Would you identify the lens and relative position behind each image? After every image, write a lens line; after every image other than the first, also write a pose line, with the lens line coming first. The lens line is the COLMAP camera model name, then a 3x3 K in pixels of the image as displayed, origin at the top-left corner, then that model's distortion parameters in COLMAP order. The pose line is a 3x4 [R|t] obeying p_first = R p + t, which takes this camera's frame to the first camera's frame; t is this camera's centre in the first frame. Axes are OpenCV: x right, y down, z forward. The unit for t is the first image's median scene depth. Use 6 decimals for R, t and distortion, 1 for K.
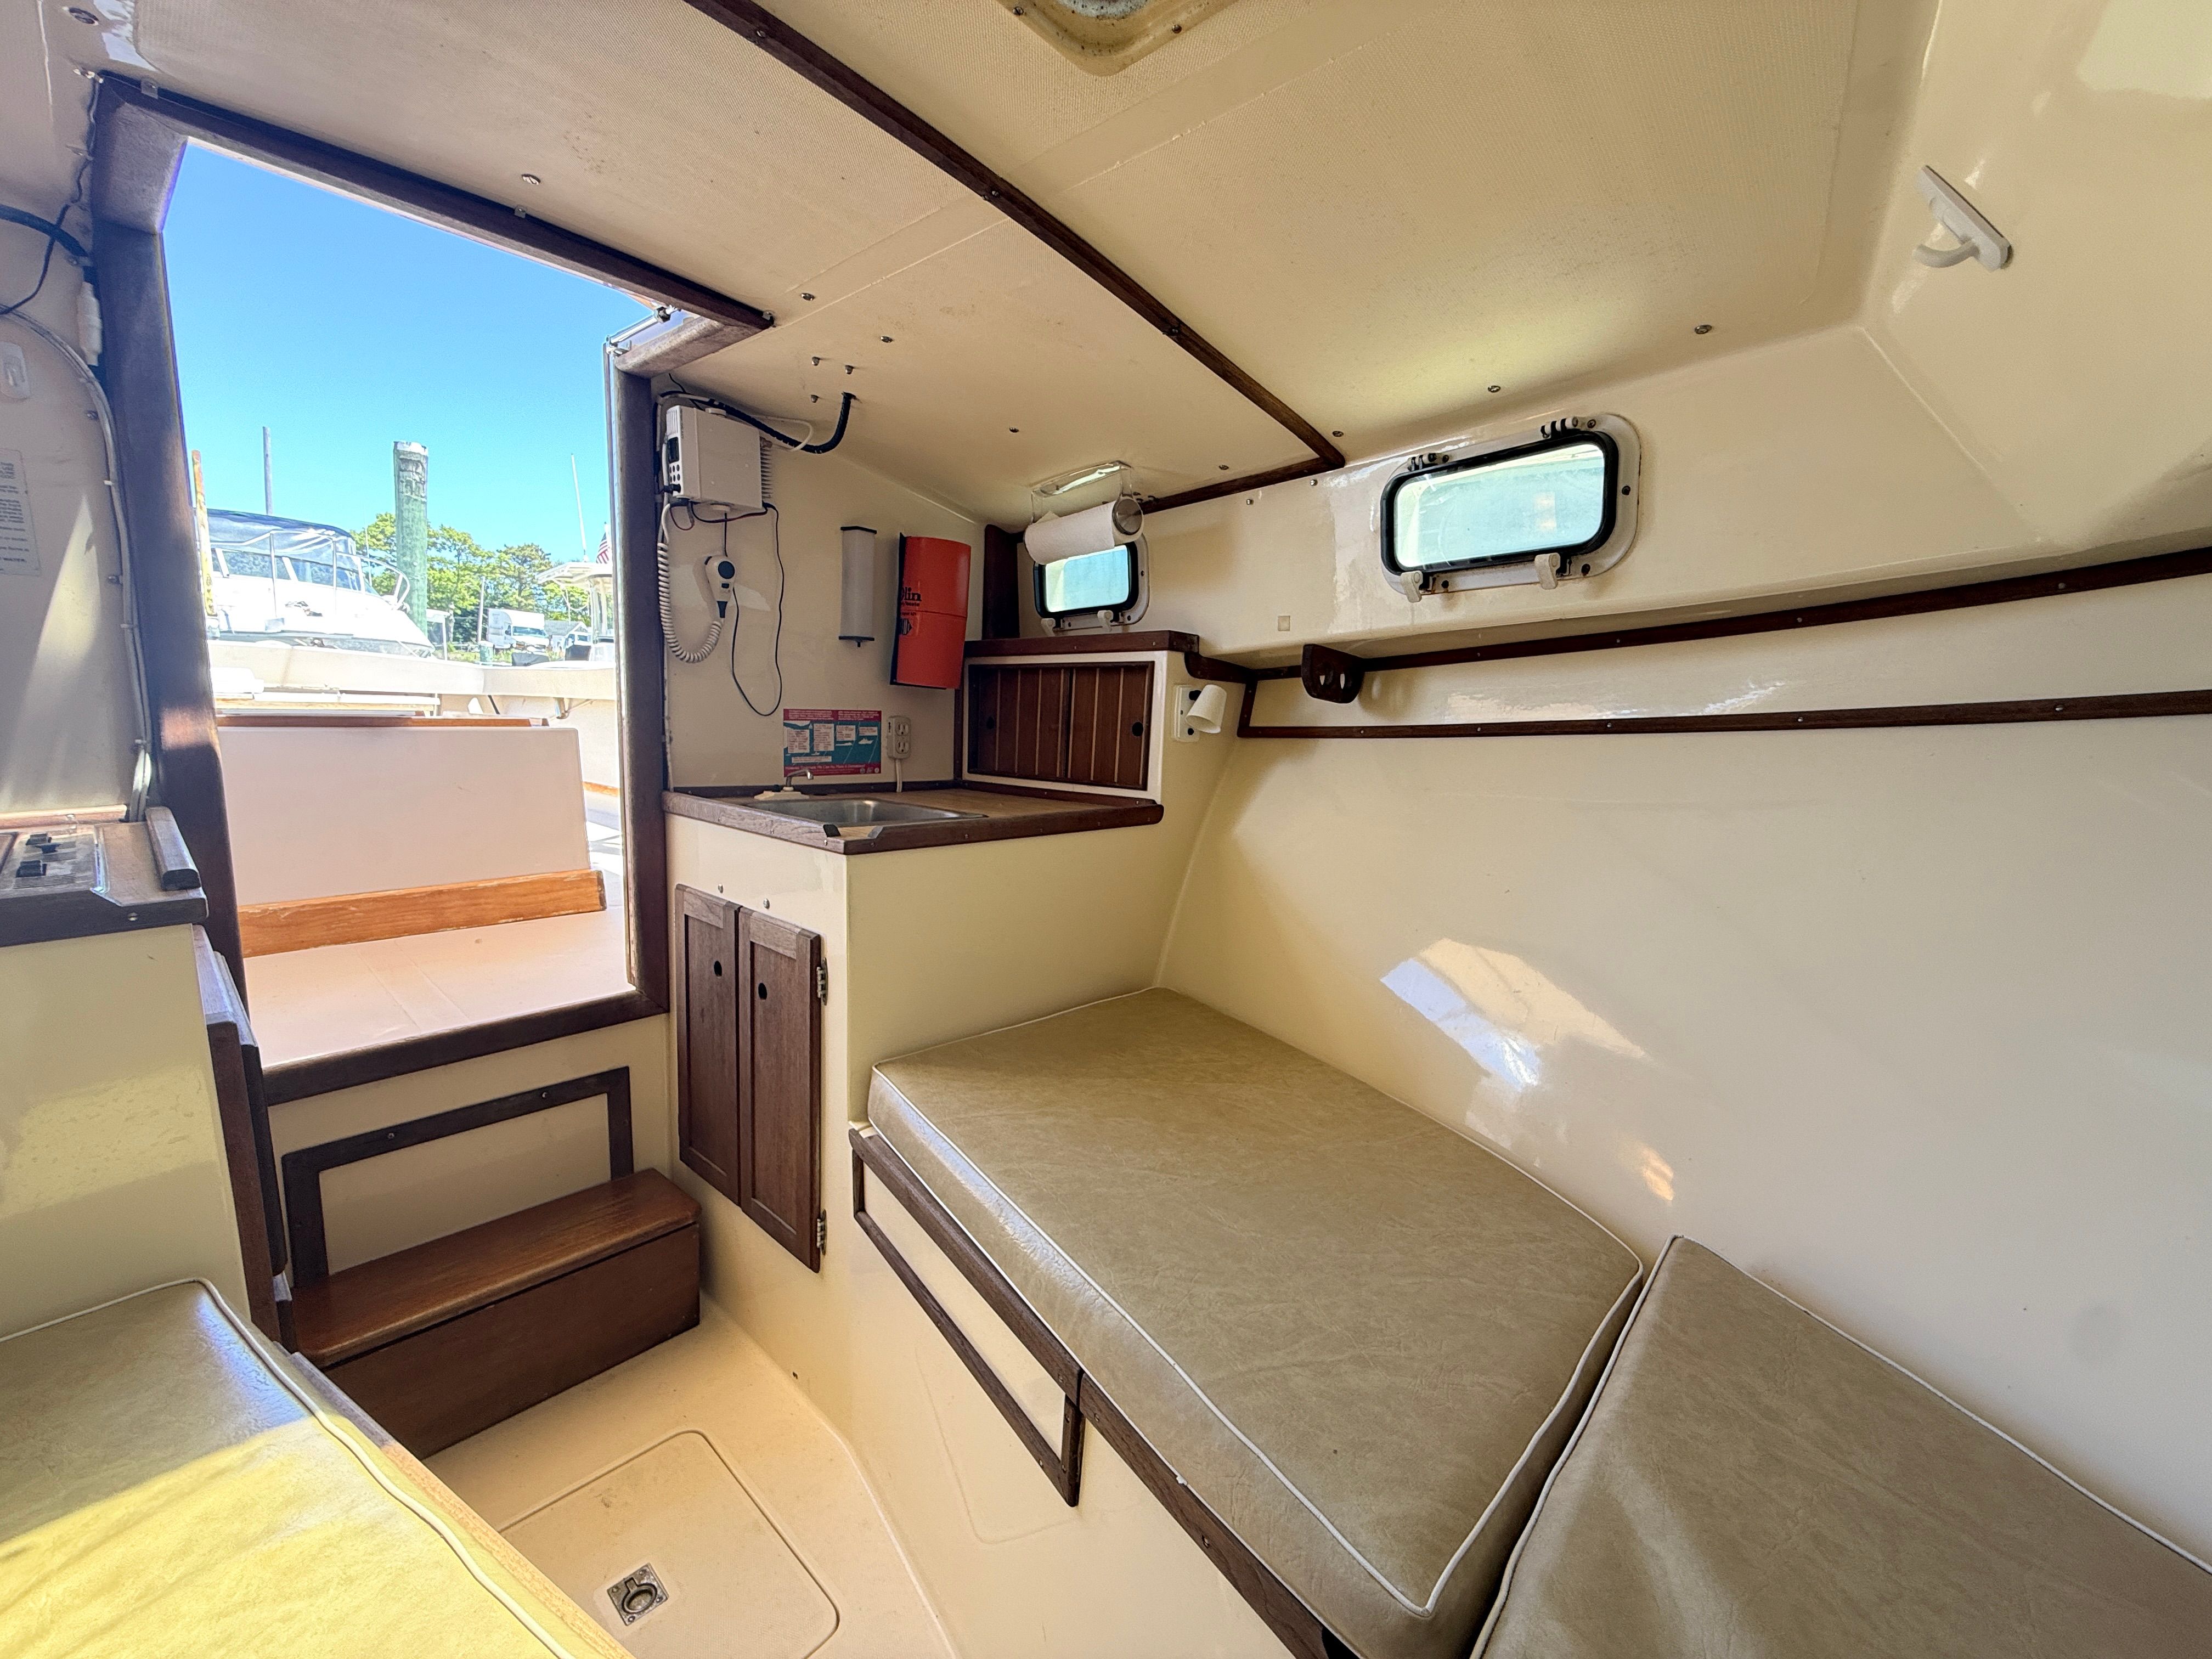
lens RADIAL K [[872.2, 0, 1109.2], [0, 872.2, 827.9], [0, 0, 1]] dist [0.000105, 0.000224]
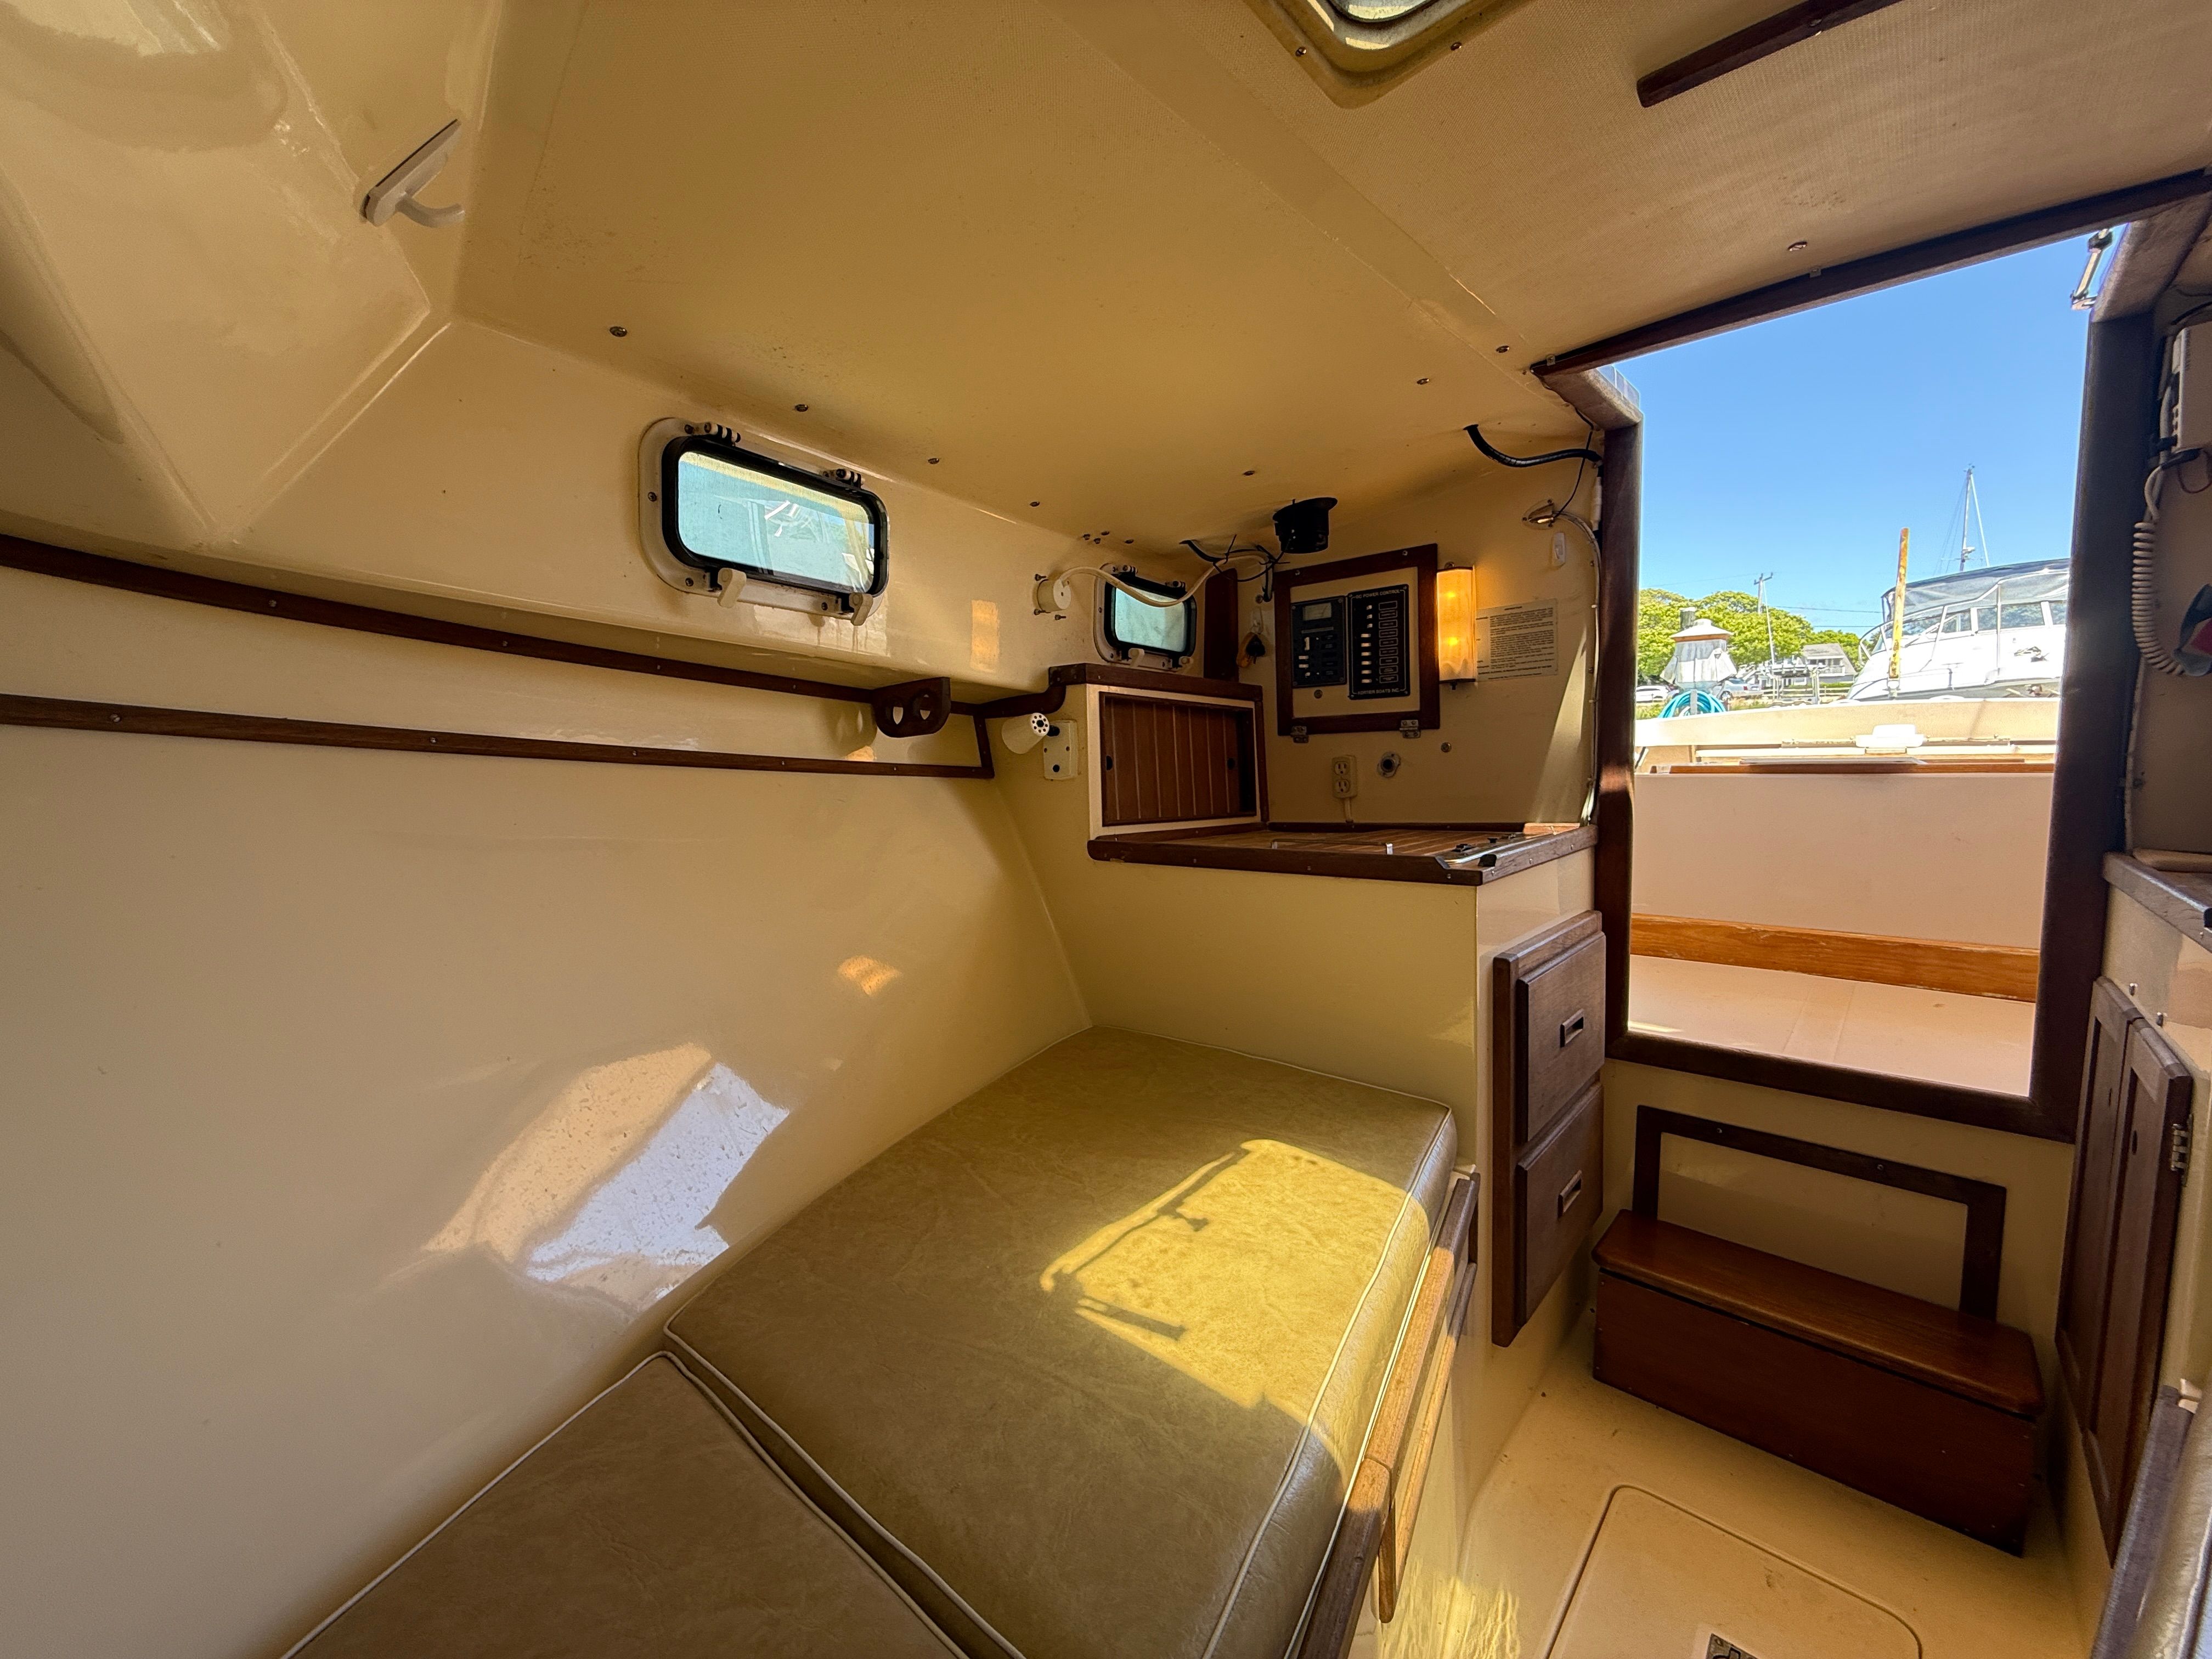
lens RADIAL K [[872.2, 0, 1109.2], [0, 872.2, 827.9], [0, 0, 1]] dist [0.000105, 0.000224]
pose [[0.017299, 0.053411, -0.998423, 0.241268], [-0.115537, 0.991990, 0.051065, -0.001447], [0.993153, 0.114471, 0.023332, 0.132736]]
